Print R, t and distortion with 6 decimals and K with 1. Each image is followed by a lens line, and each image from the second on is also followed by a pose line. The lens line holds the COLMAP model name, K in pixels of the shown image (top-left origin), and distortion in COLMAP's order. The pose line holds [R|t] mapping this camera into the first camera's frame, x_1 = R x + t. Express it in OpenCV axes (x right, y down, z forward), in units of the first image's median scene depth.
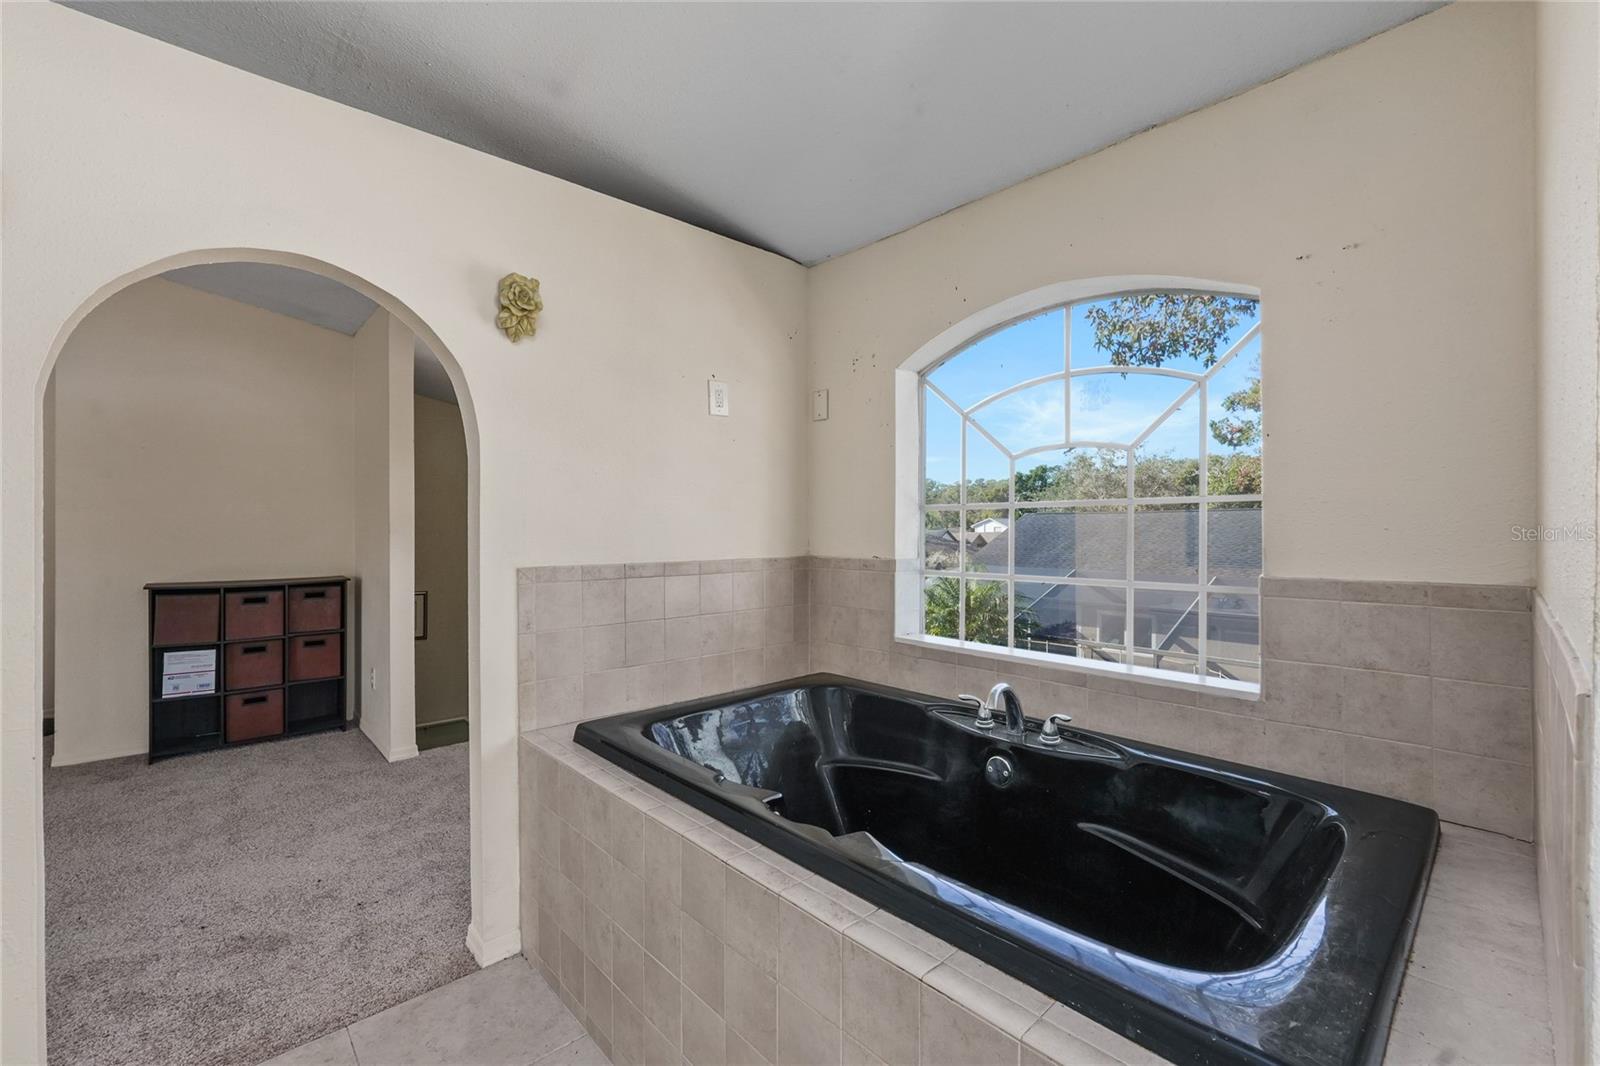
lens RADIAL K [[668.5, 0, 799.6], [0, 668.5, 530.0], [0, 0, 1]] dist [-0.013472, 0.005006]
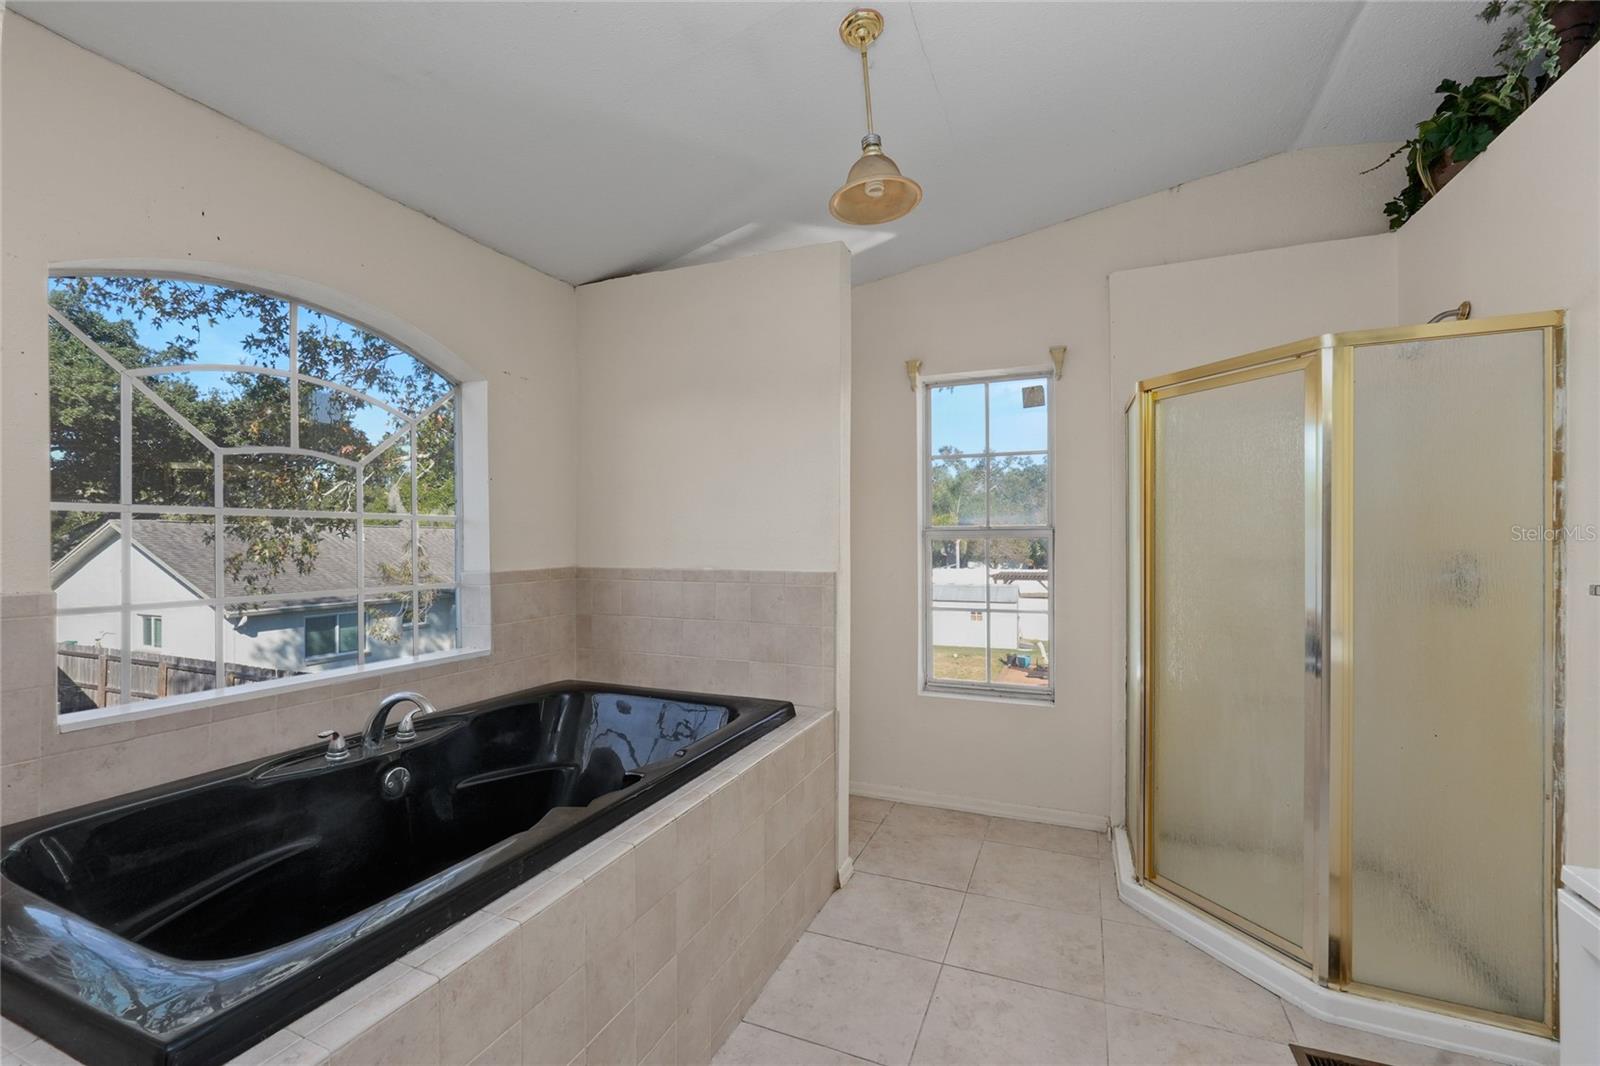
lens RADIAL K [[668.5, 0, 809.4], [0, 668.5, 539.0], [0, 0, 1]] dist [-0.013472, 0.005006]
pose [[-0.401639, 0.002160, 0.915795, -0.141898], [0.004656, 0.999989, -0.000316, -0.000144], [-0.915786, 0.004137, -0.401645, 0.136329]]
